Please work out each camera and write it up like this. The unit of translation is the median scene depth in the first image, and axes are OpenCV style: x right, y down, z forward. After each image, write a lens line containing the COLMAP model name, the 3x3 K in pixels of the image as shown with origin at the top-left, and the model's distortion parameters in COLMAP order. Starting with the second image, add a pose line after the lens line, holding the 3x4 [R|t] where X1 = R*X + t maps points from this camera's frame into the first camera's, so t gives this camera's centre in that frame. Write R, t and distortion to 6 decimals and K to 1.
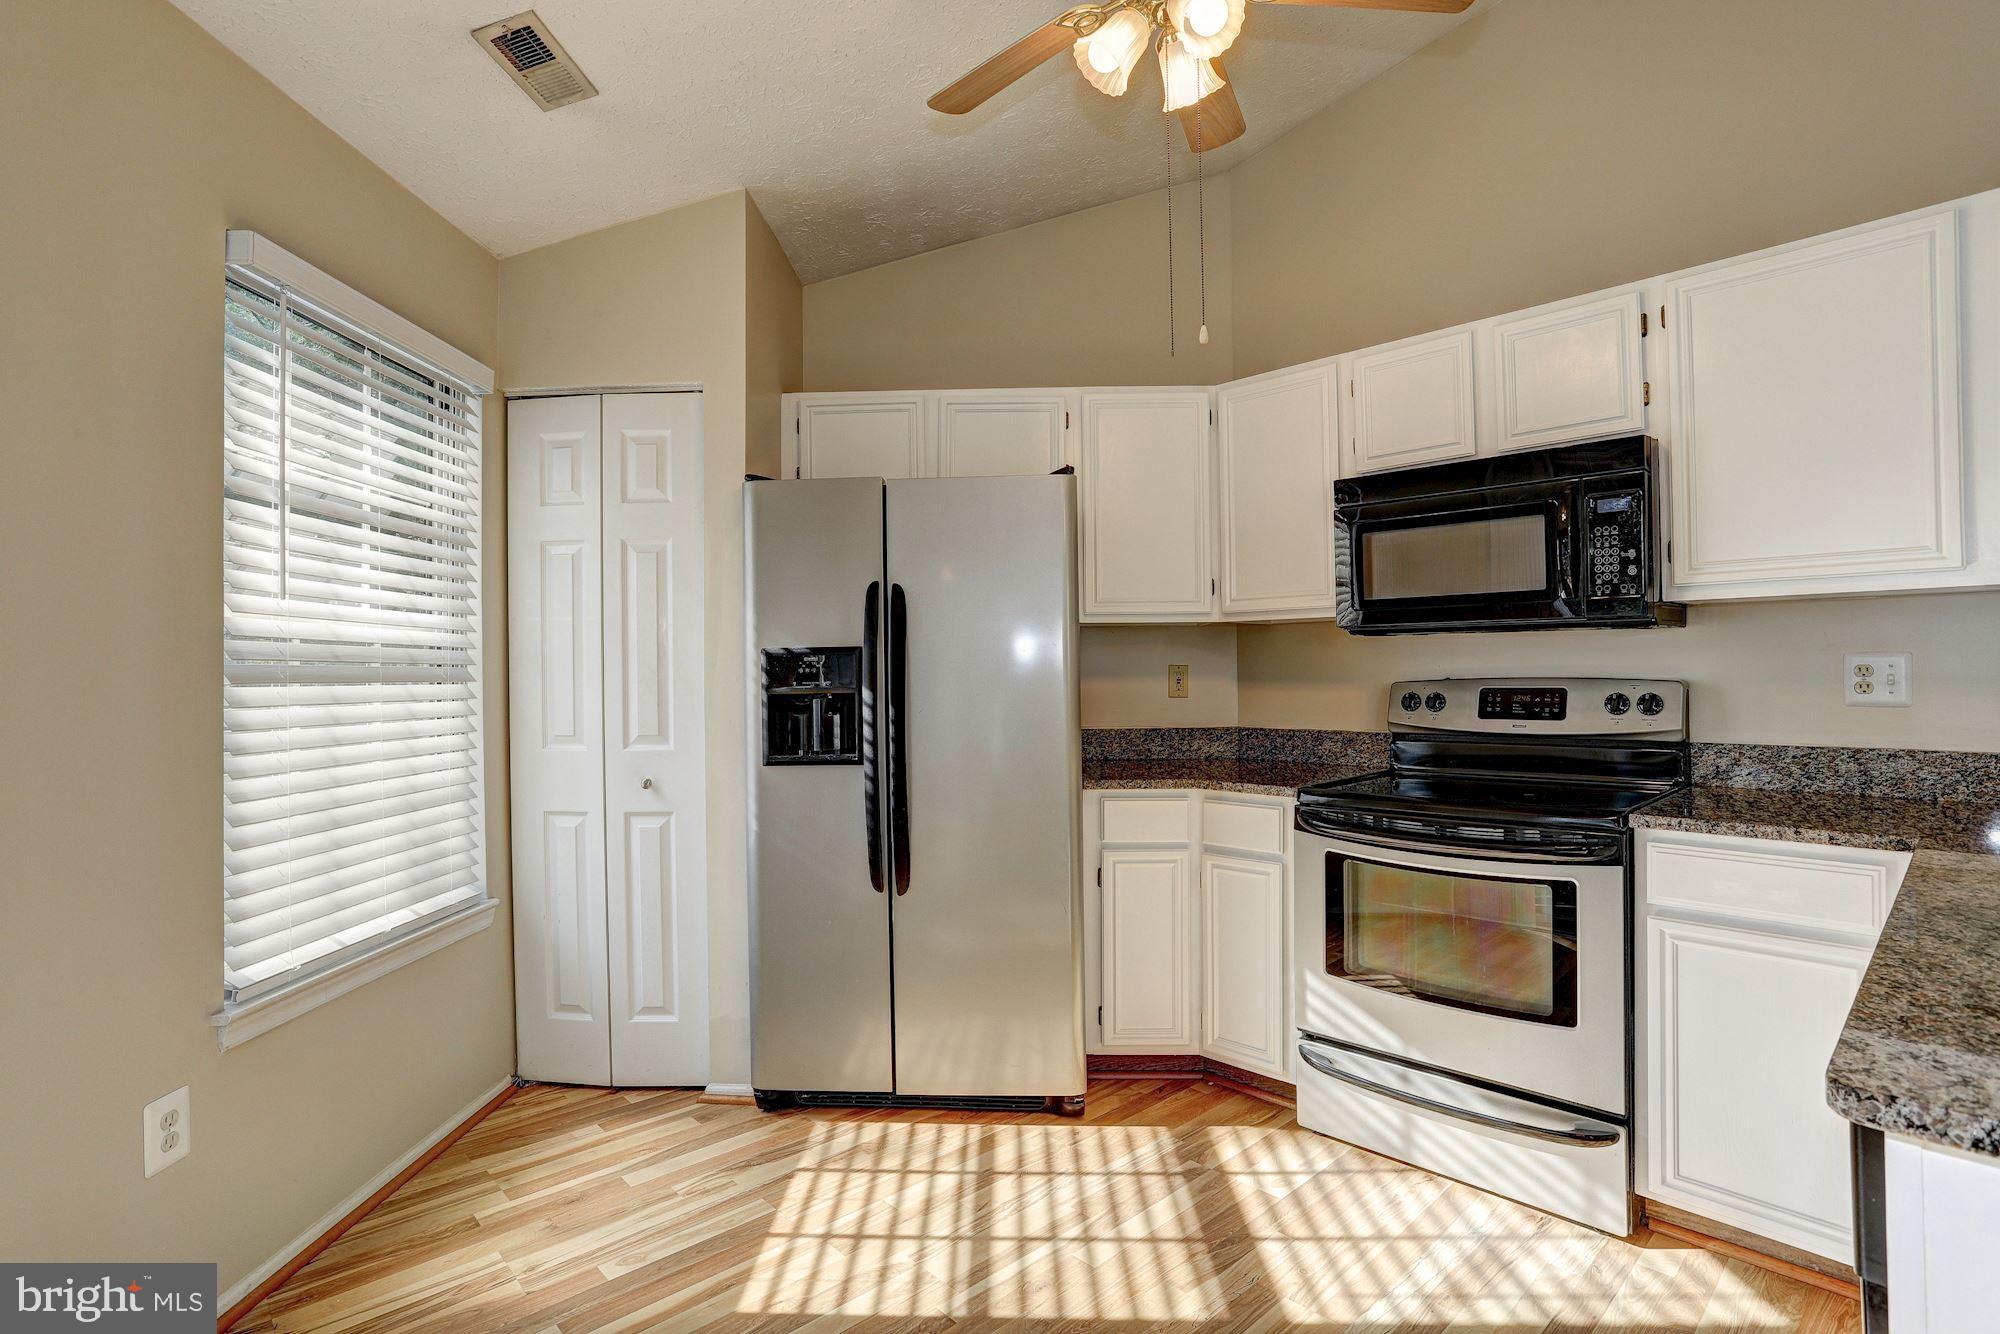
lens RADIAL K [[977.7, 0, 993.5], [0, 977.7, 664.7], [0, 0, 1]] dist [-0.055680, 0.023086]
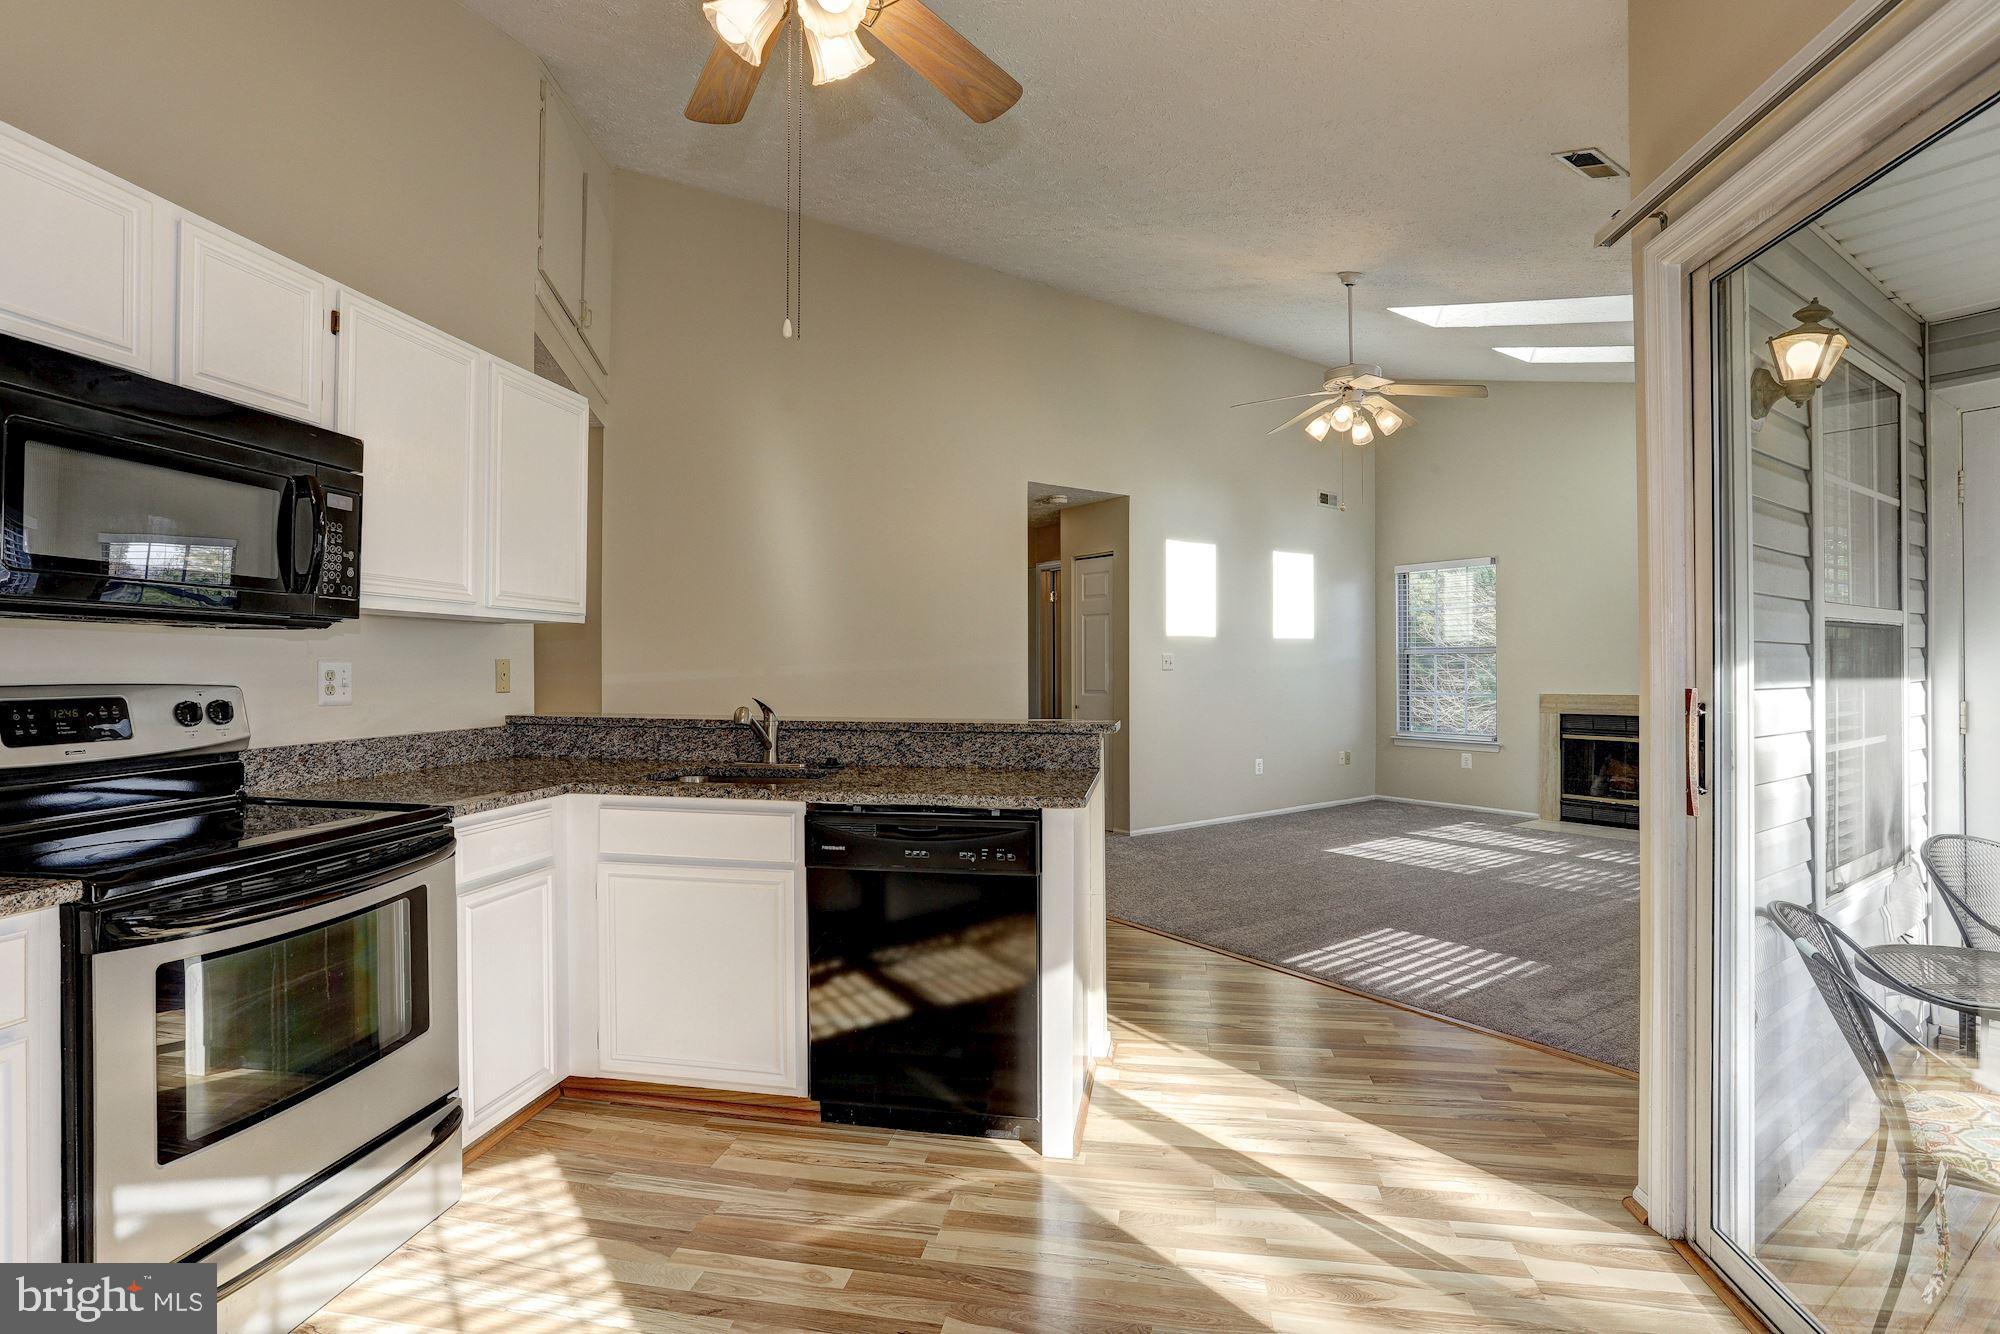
lens RADIAL K [[977.7, 0, 992.5], [0, 977.7, 659.4], [0, 0, 1]] dist [-0.055680, 0.023086]
pose [[-0.607168, 0.019018, 0.794346, -0.452419], [0.003699, 0.999770, -0.021108, 0.012724], [-0.794565, -0.009878, -0.607099, 0.936015]]
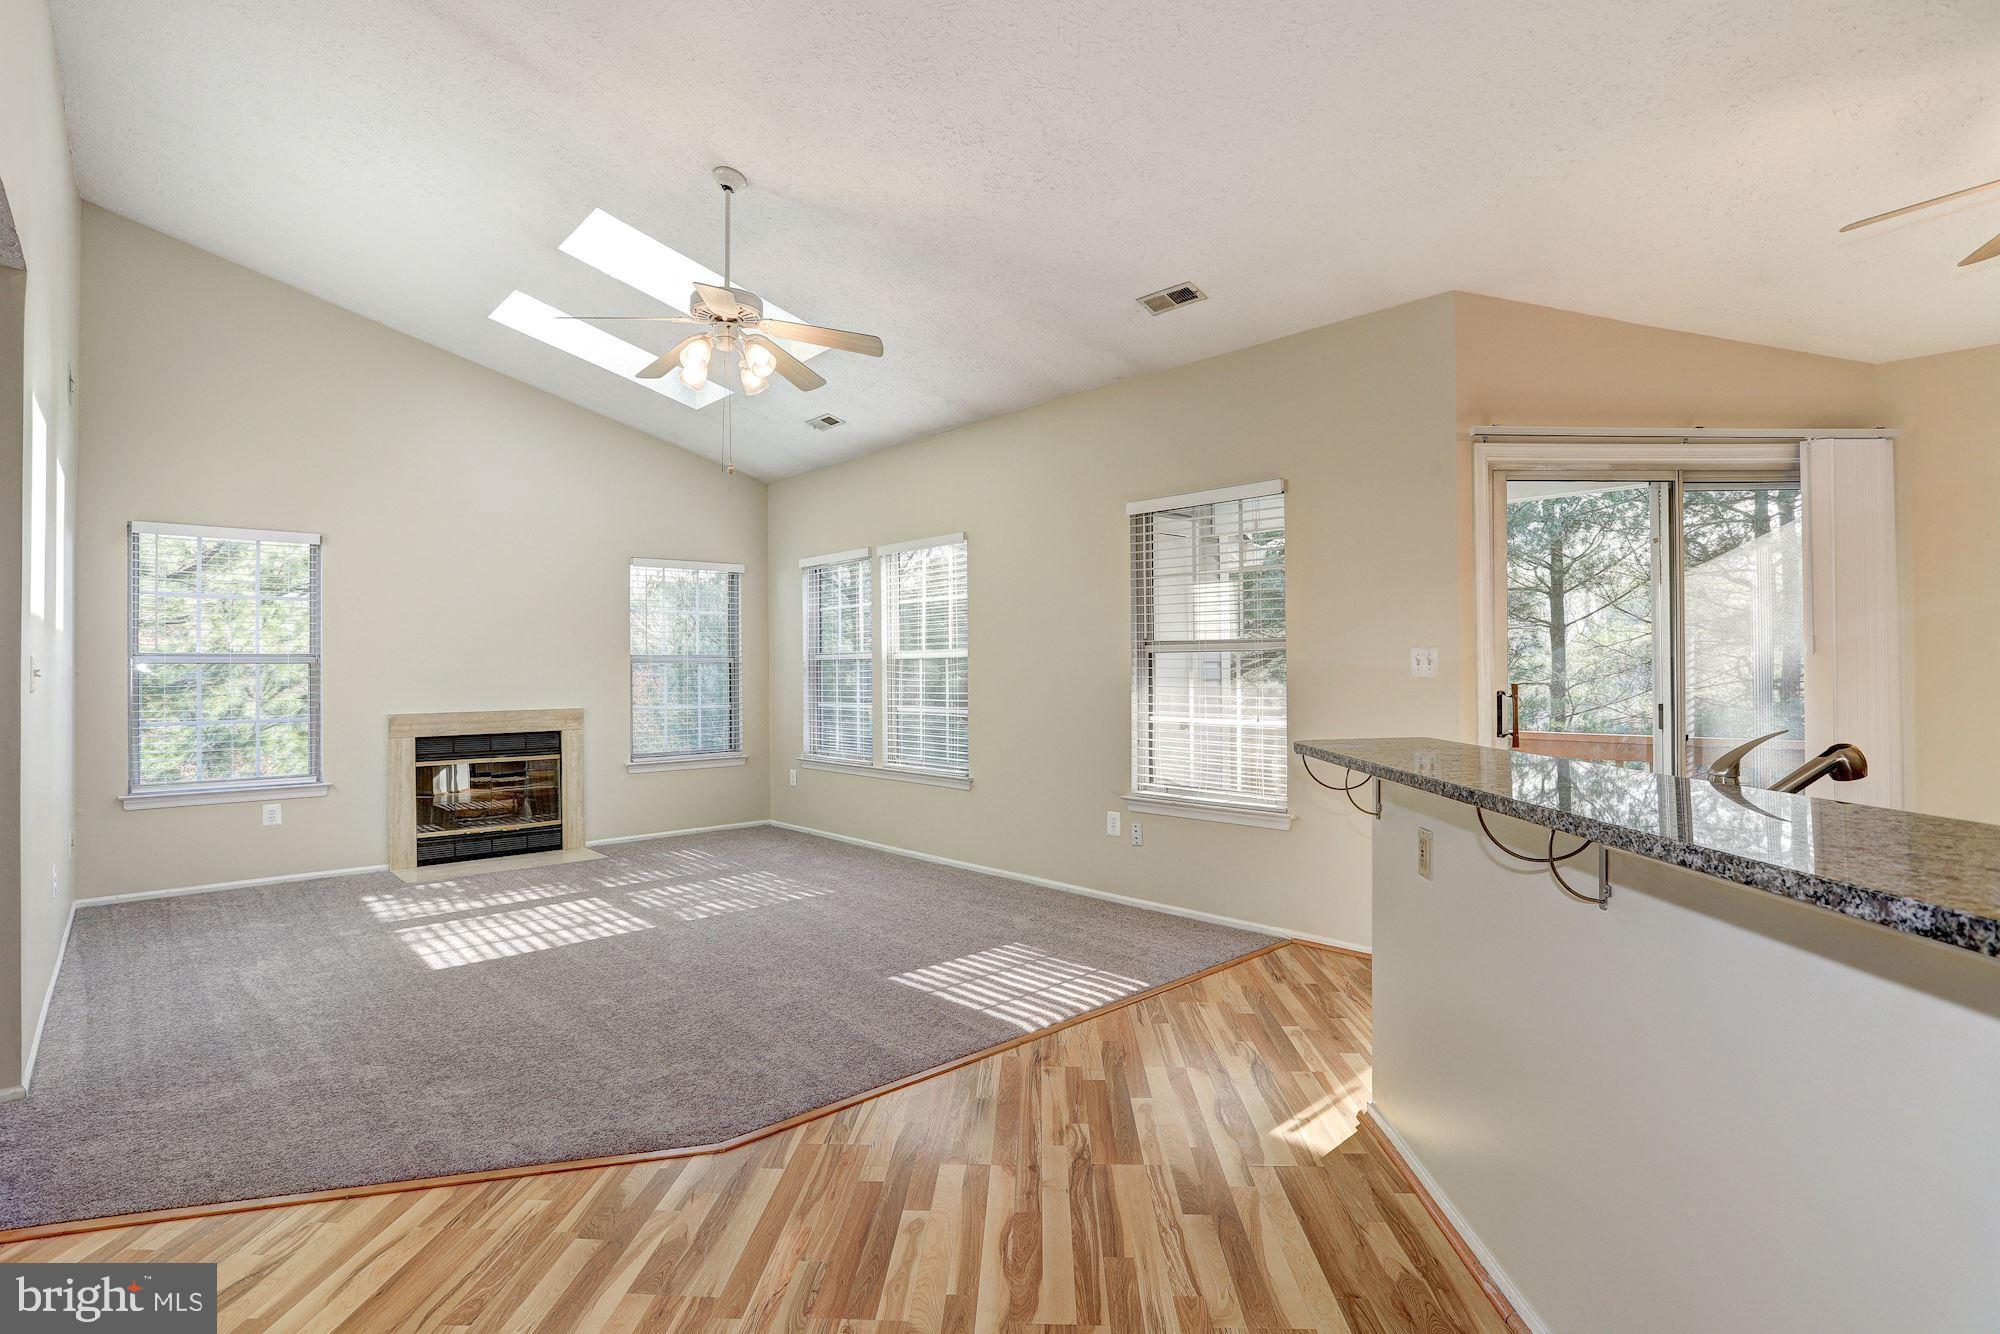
lens RADIAL K [[977.7, 0, 979.7], [0, 977.7, 667.5], [0, 0, 1]] dist [-0.055680, 0.023086]
pose [[-0.713613, 0.012524, -0.700428, 1.489086], [0.020036, 0.999796, -0.002536, -0.017344], [0.700253, -0.015843, -0.713719, 0.500553]]
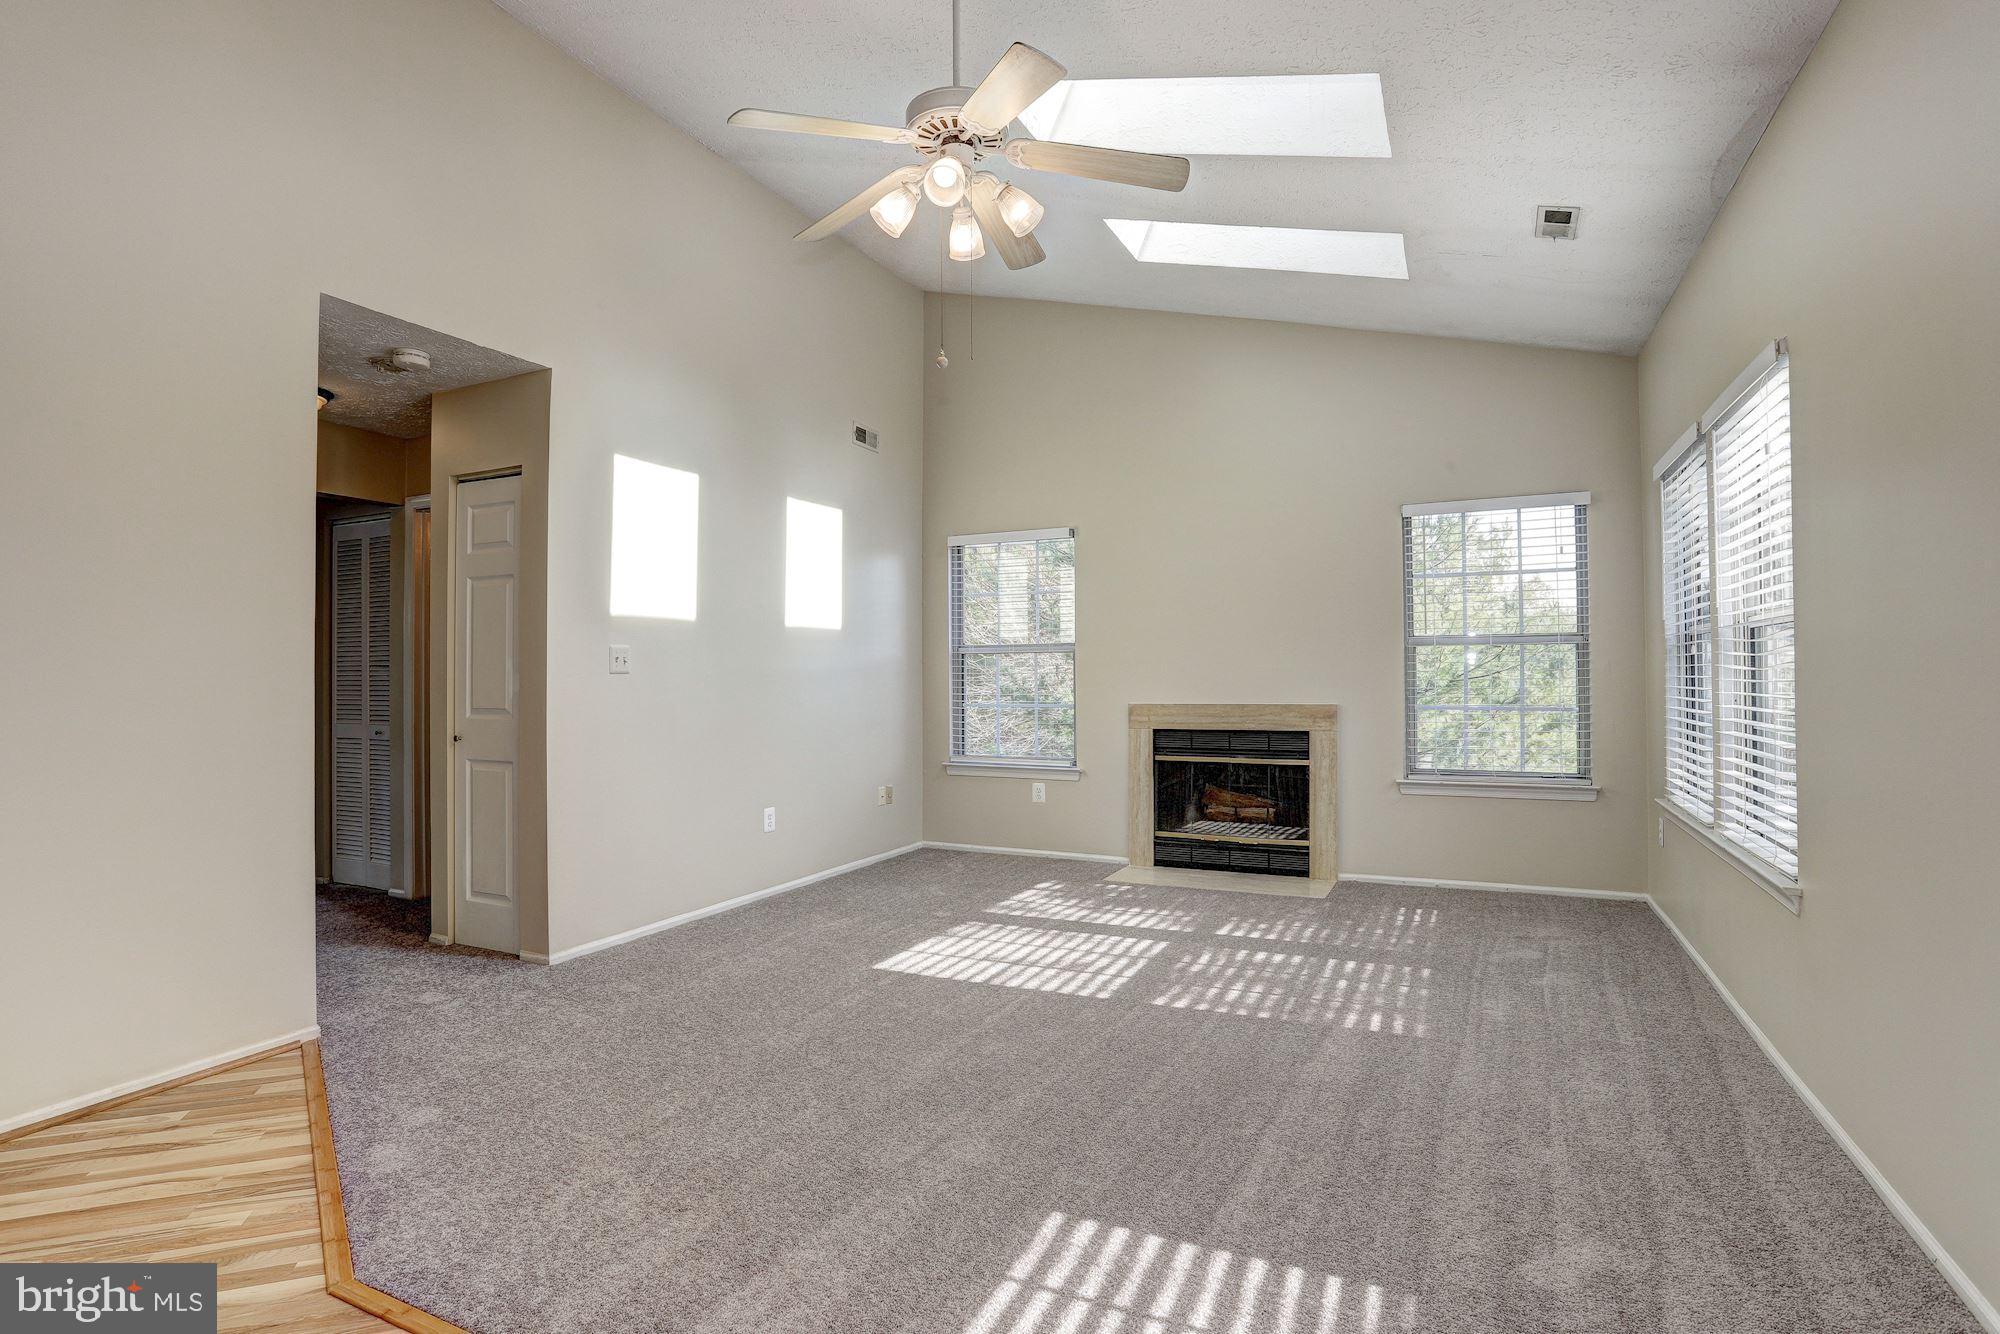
lens RADIAL K [[977.7, 0, 996.2], [0, 977.7, 664.9], [0, 0, 1]] dist [-0.055680, 0.023086]
pose [[-0.914721, 0.020607, 0.403560, 0.222311], [0.012946, 0.999681, -0.021704, 0.015788], [-0.403879, -0.014629, -0.914696, 0.071044]]
